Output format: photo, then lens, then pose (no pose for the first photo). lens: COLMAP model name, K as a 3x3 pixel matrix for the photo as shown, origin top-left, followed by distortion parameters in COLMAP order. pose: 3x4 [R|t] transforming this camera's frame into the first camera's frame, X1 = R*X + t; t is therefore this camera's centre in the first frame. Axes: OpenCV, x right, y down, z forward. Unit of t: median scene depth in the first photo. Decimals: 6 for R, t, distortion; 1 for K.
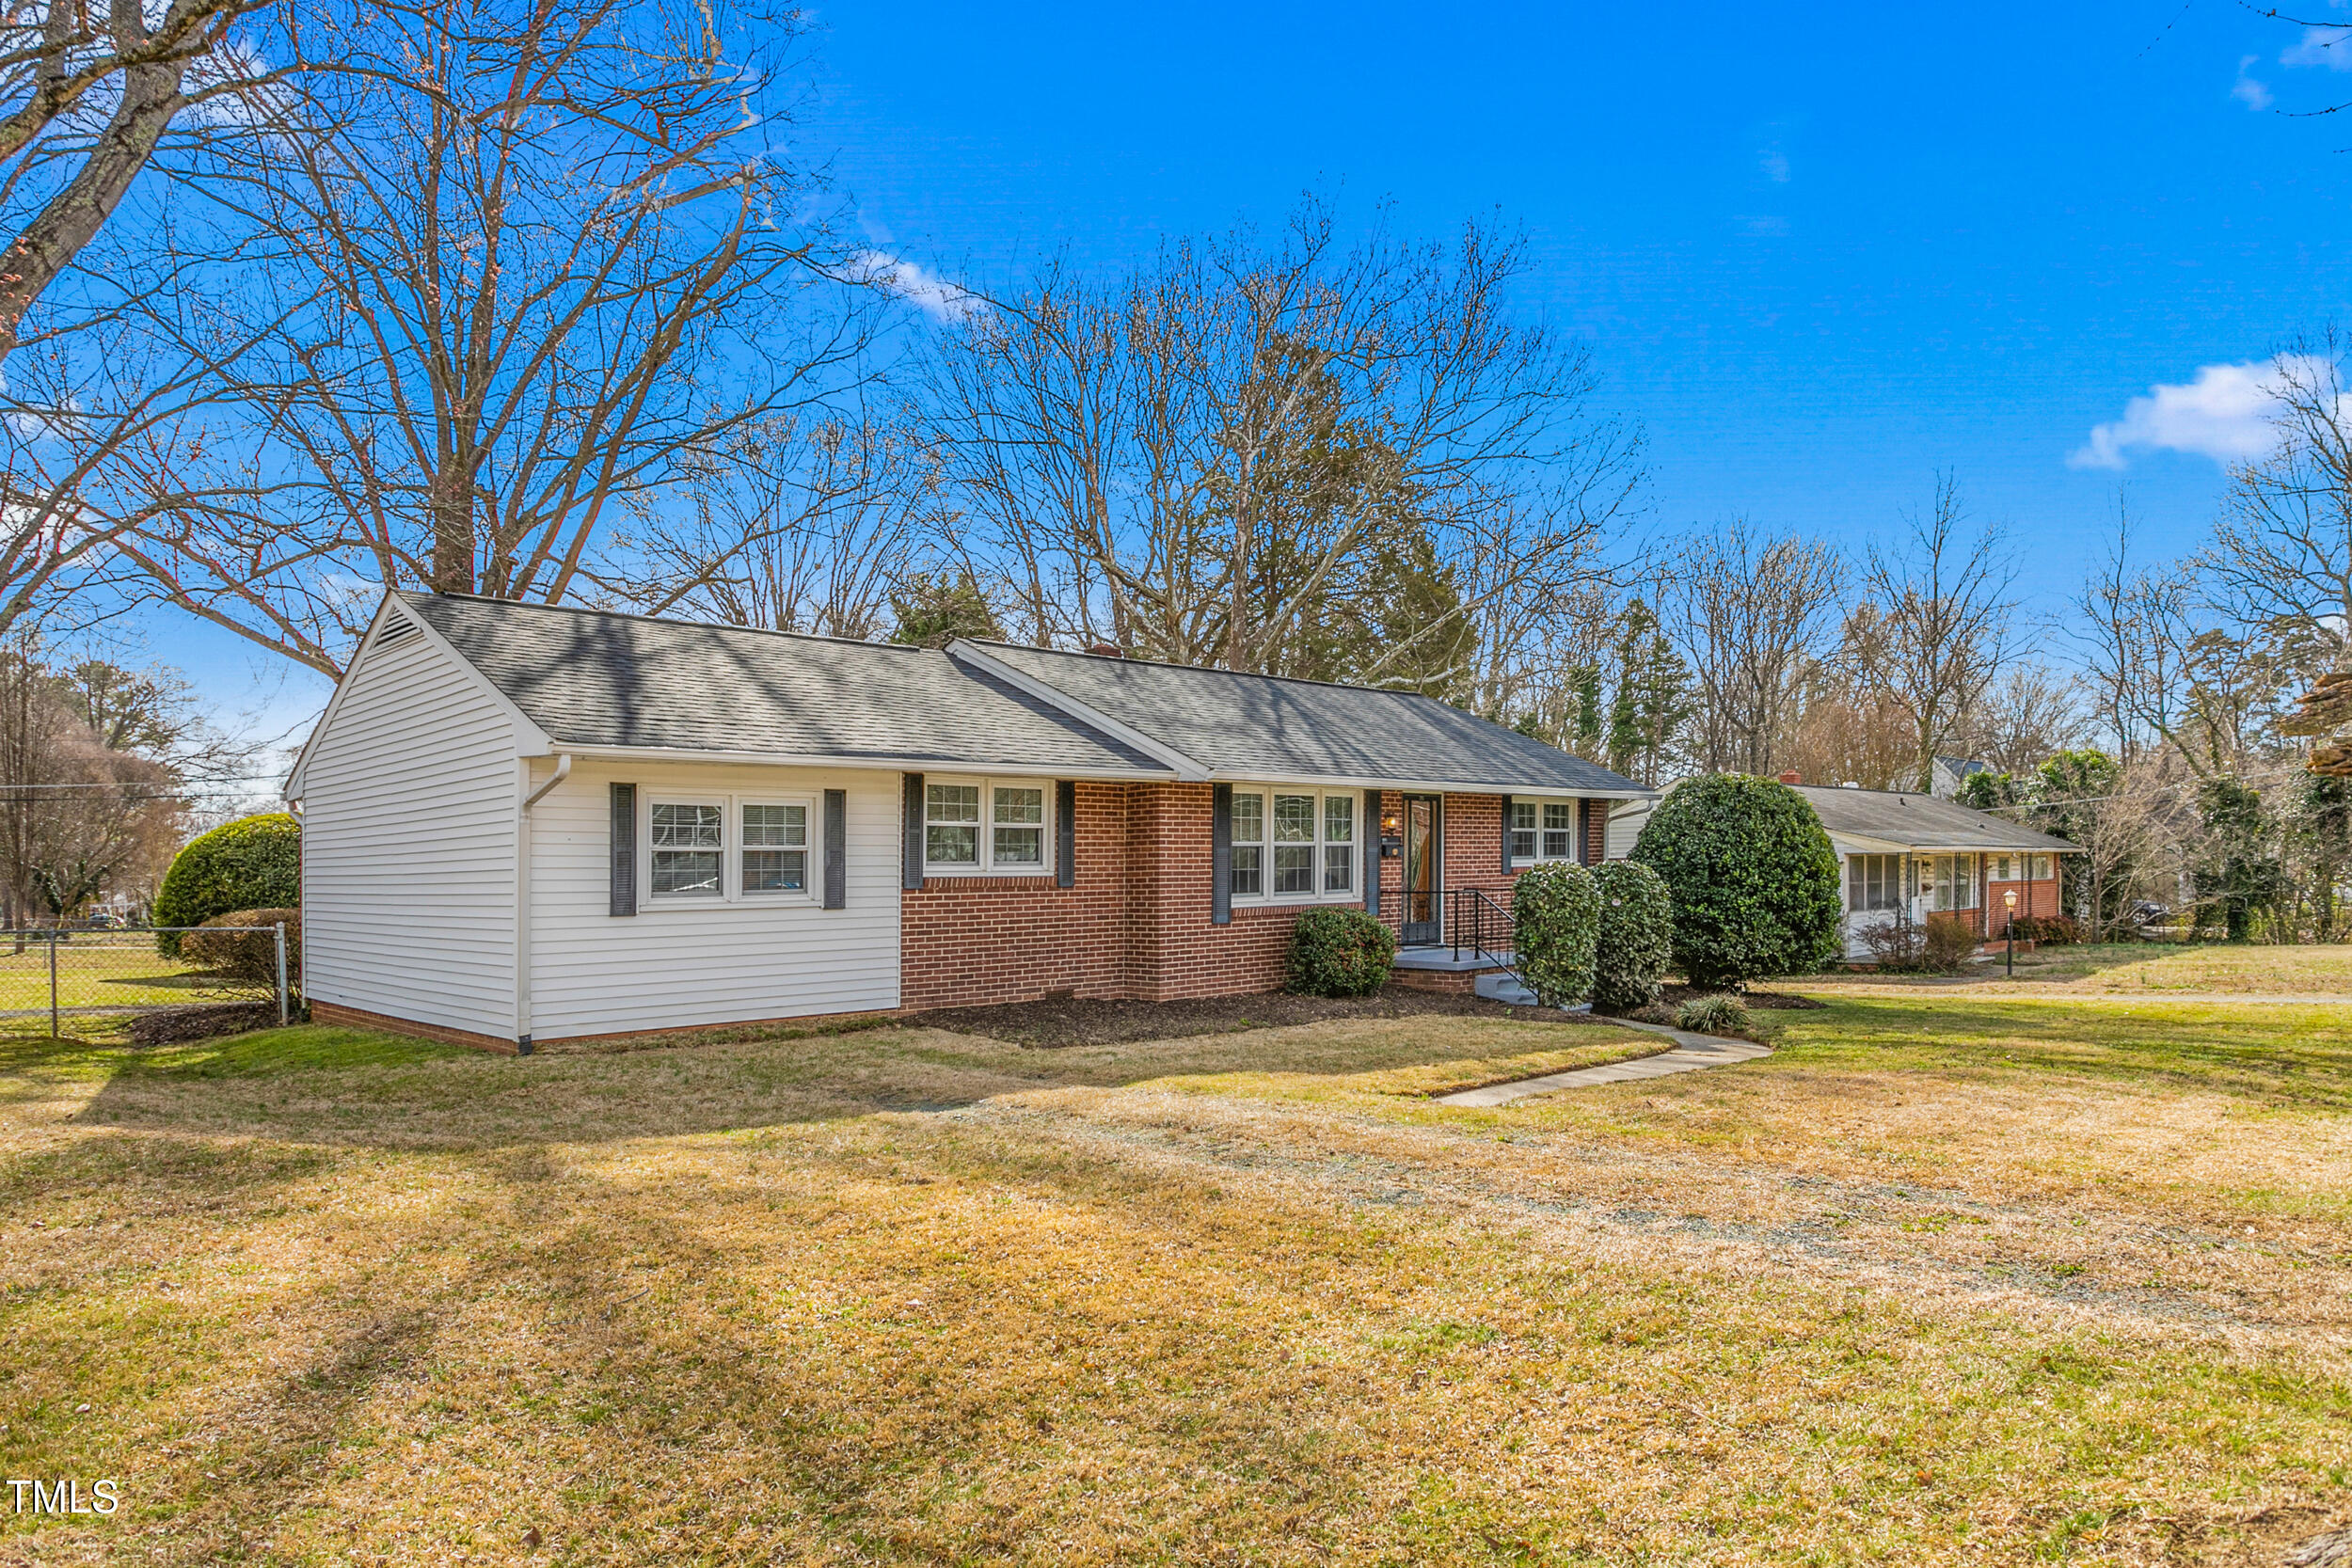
lens RADIAL K [[1412.1, 0, 1176.0], [0, 1412.1, 784.0], [0, 0, 1]] dist [-0.000566, 0.000249]
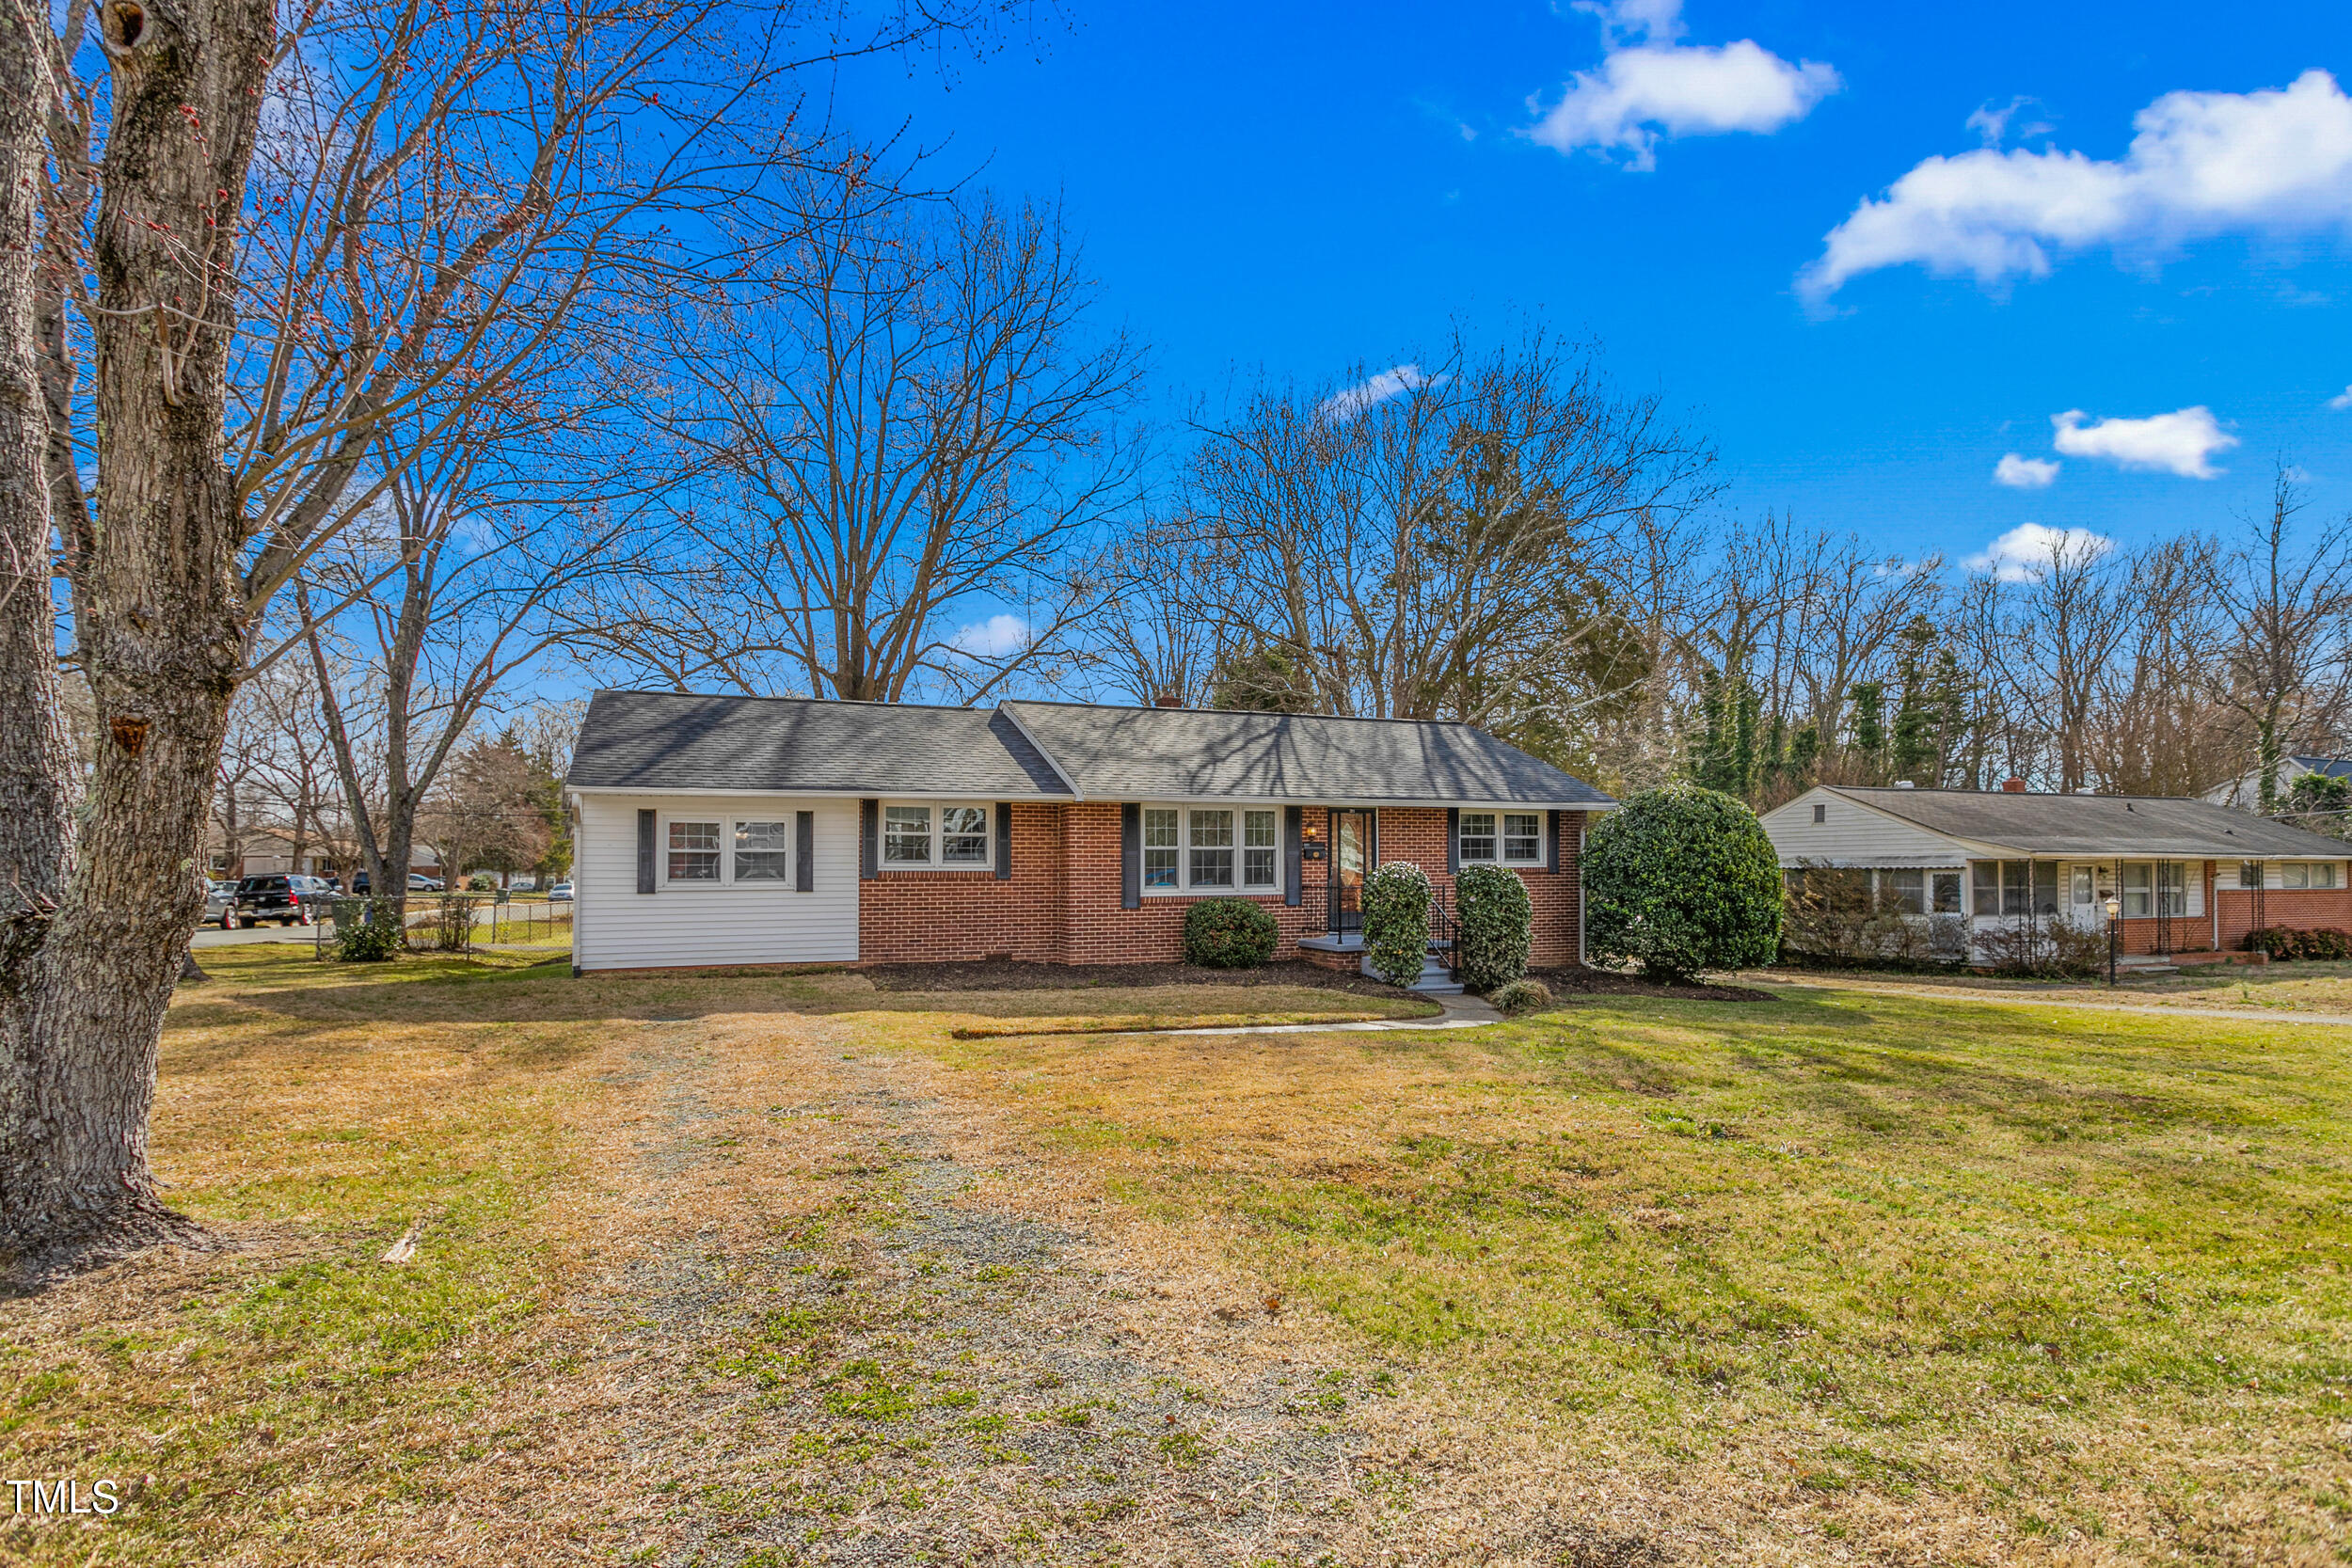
lens RADIAL K [[1136.3, 0, 1179.5], [0, 1136.3, 770.8], [0, 0, 1]] dist [0.009806, 0.000284]
pose [[0.929172, -0.022192, -0.368982, 0.490100], [0.013280, 0.999556, -0.026674, -0.001105], [0.369410, 0.019885, 0.929054, 0.024978]]
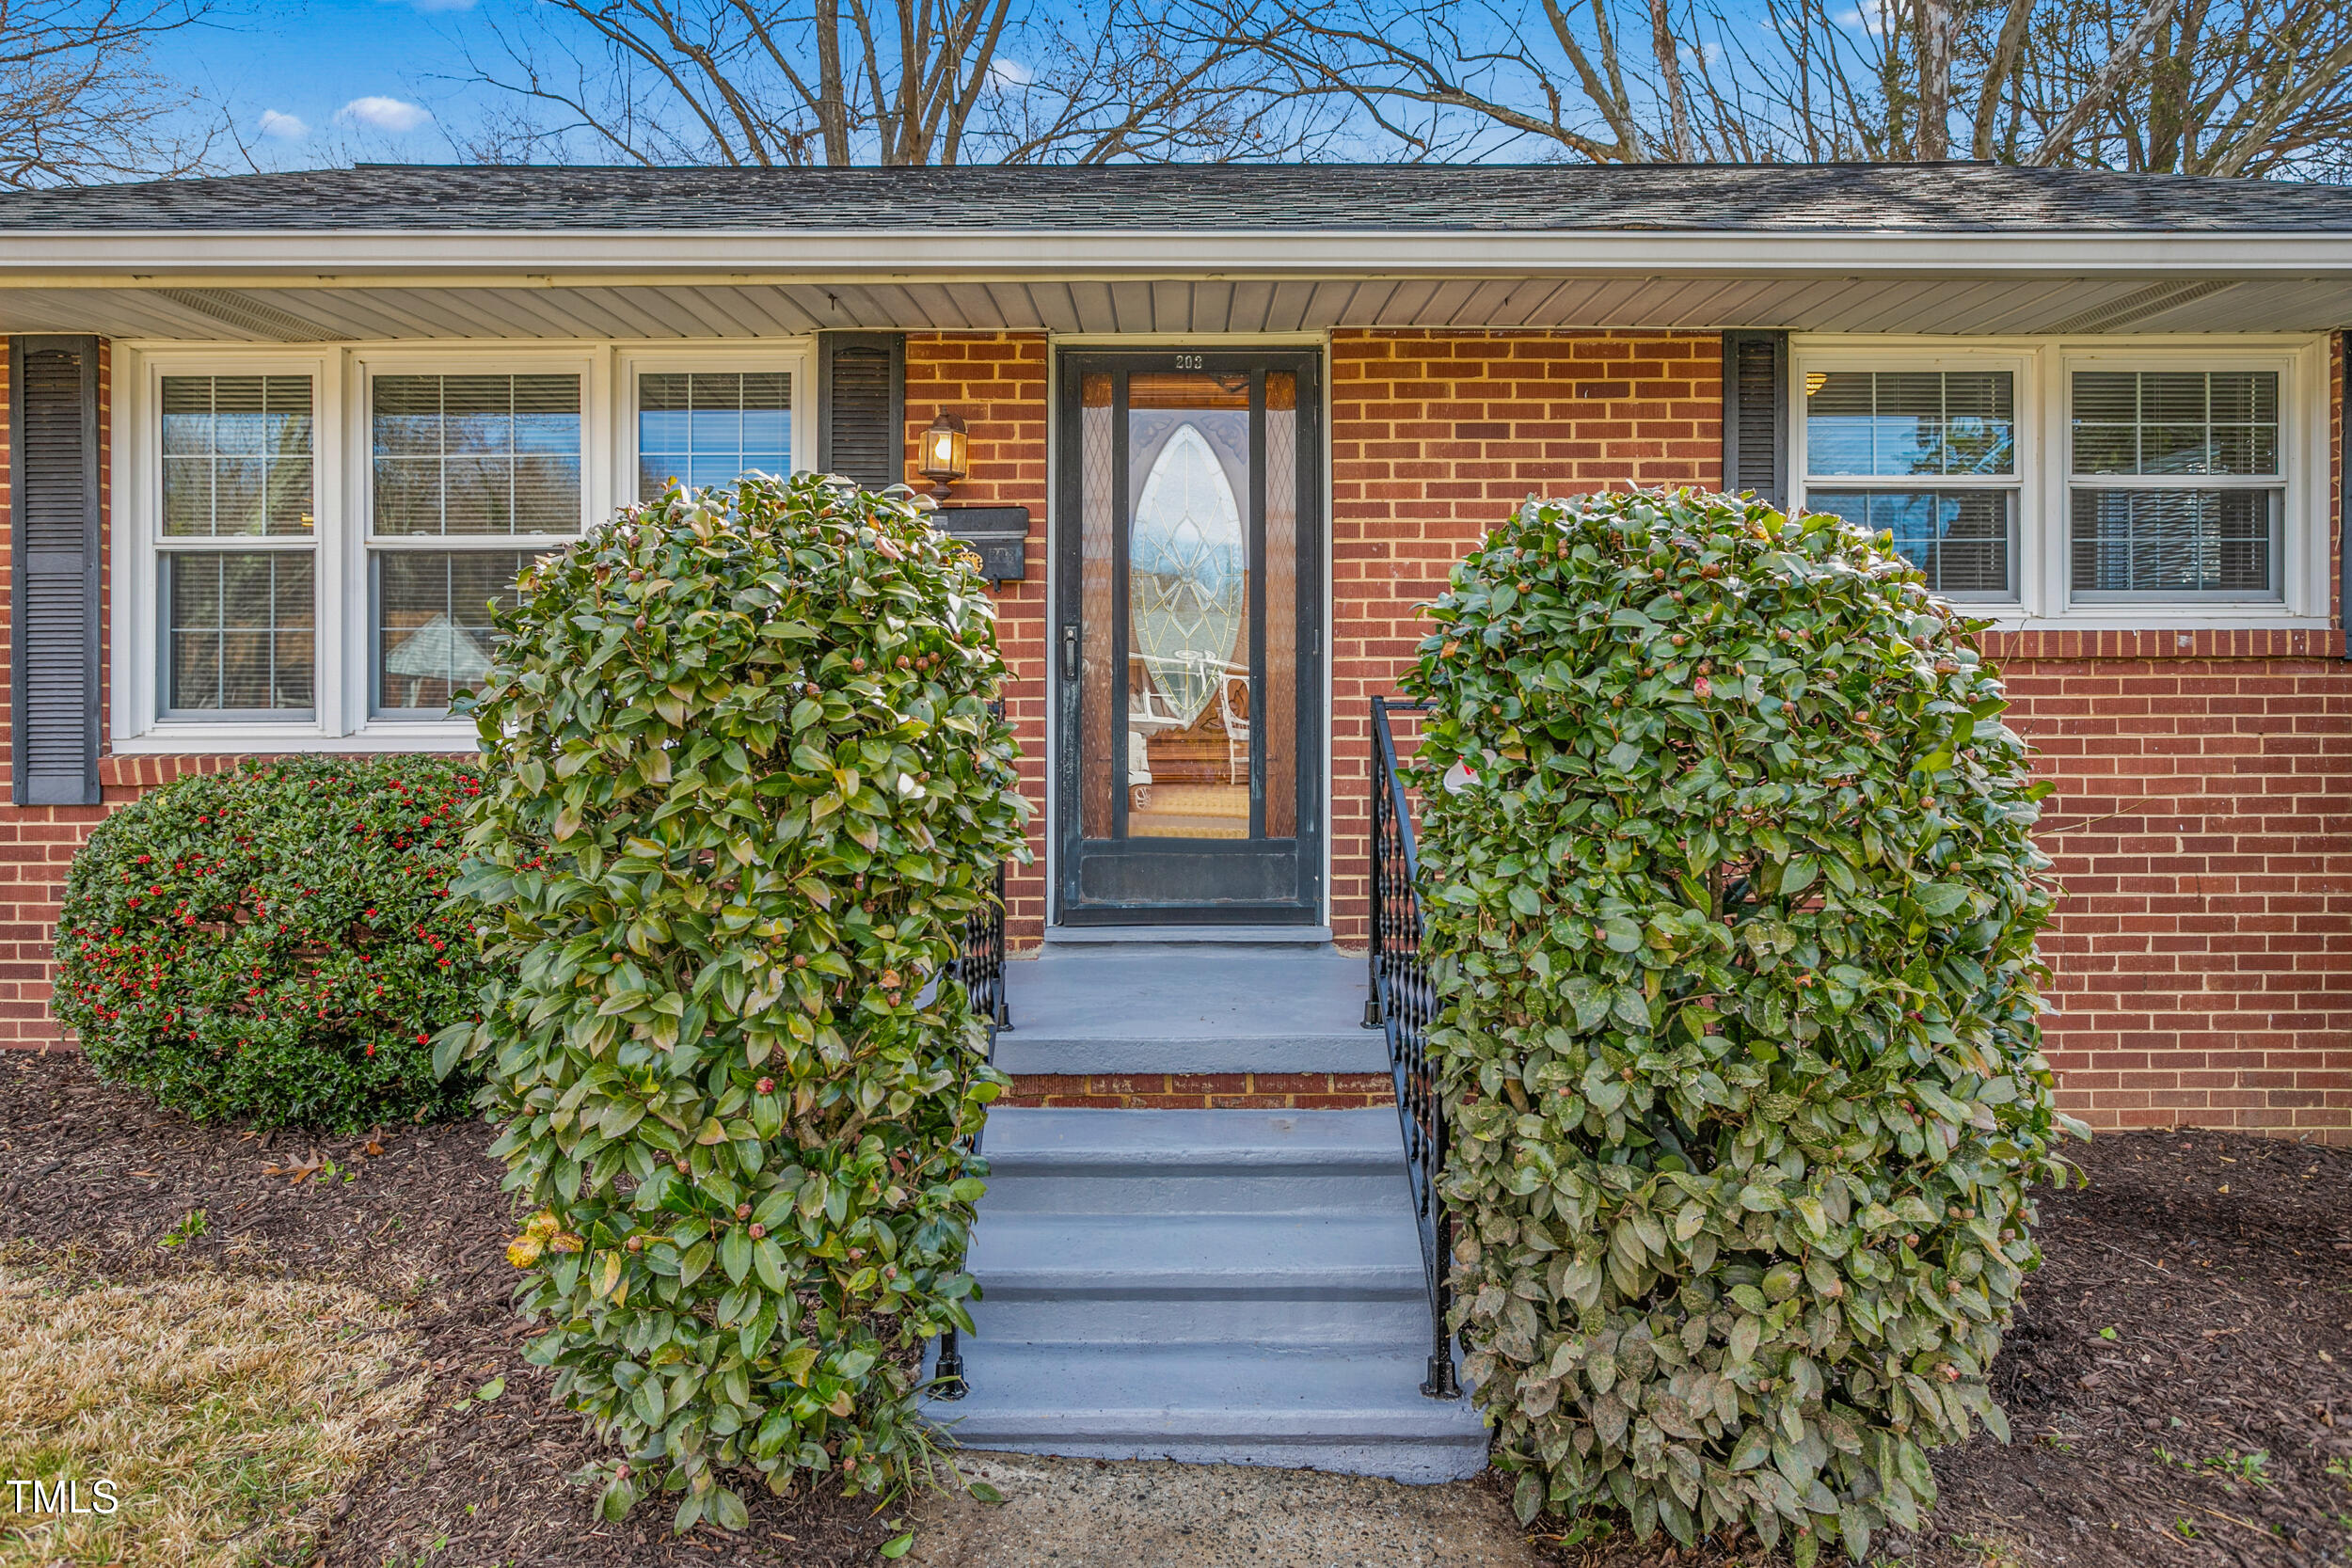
lens RADIAL K [[1473.9, 0, 1190.7], [0, 1473.9, 715.9], [0, 0, 1]] dist [-0.004517, -0.000627]
pose [[0.721958, -0.001348, -0.691936, 0.441147], [0.033085, 0.998922, 0.032575, 0.080658], [0.691146, -0.046410, 0.721224, 0.980399]]
